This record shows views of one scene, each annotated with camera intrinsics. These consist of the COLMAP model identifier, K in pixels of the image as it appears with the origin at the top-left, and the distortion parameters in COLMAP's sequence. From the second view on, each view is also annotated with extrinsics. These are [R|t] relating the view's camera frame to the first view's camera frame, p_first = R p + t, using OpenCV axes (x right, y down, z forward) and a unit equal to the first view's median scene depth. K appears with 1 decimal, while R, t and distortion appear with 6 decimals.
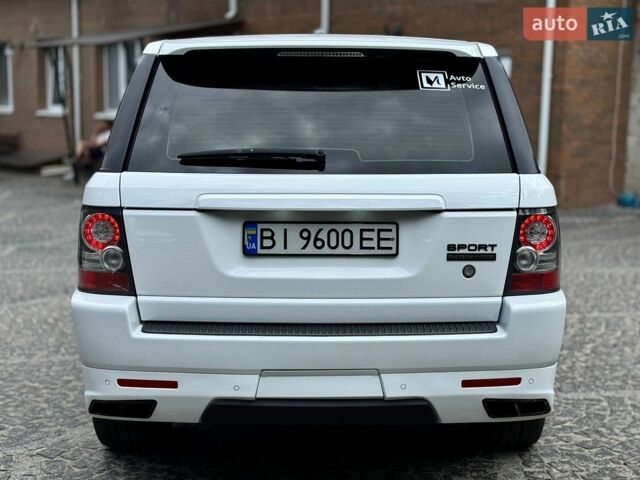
lens RADIAL K [[958.5, 0, 320.0], [0, 958.5, 240.0], [0, 0, 1]] dist [0.160038, -0.069121]
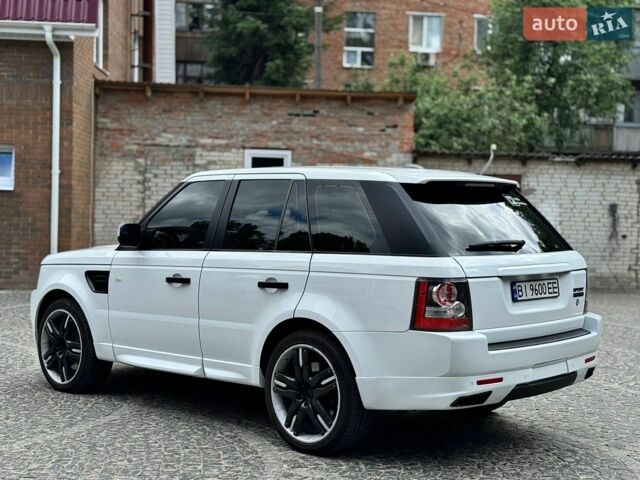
lens RADIAL K [[958.5, 0, 320.0], [0, 958.5, 240.0], [0, 0, 1]] dist [0.160038, -0.069121]
pose [[0.701161, -0.022704, 0.712642, -1.573125], [0.083188, 0.995272, -0.050140, -0.036389], [-0.708134, 0.094439, 0.699734, 0.009179]]
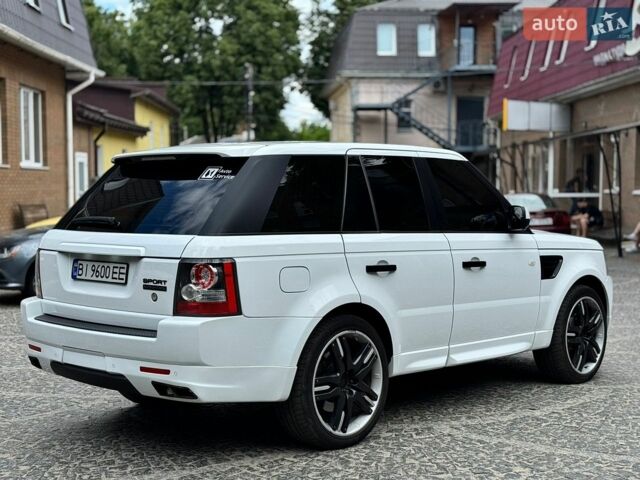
lens RADIAL K [[958.5, 0, 320.0], [0, 958.5, 240.0], [0, 0, 1]] dist [0.160038, -0.069121]
pose [[0.711433, 0.026377, -0.702259, 1.435247], [-0.079339, 0.995921, -0.042968, -0.013455], [0.698261, 0.086285, 0.710624, 0.080141]]
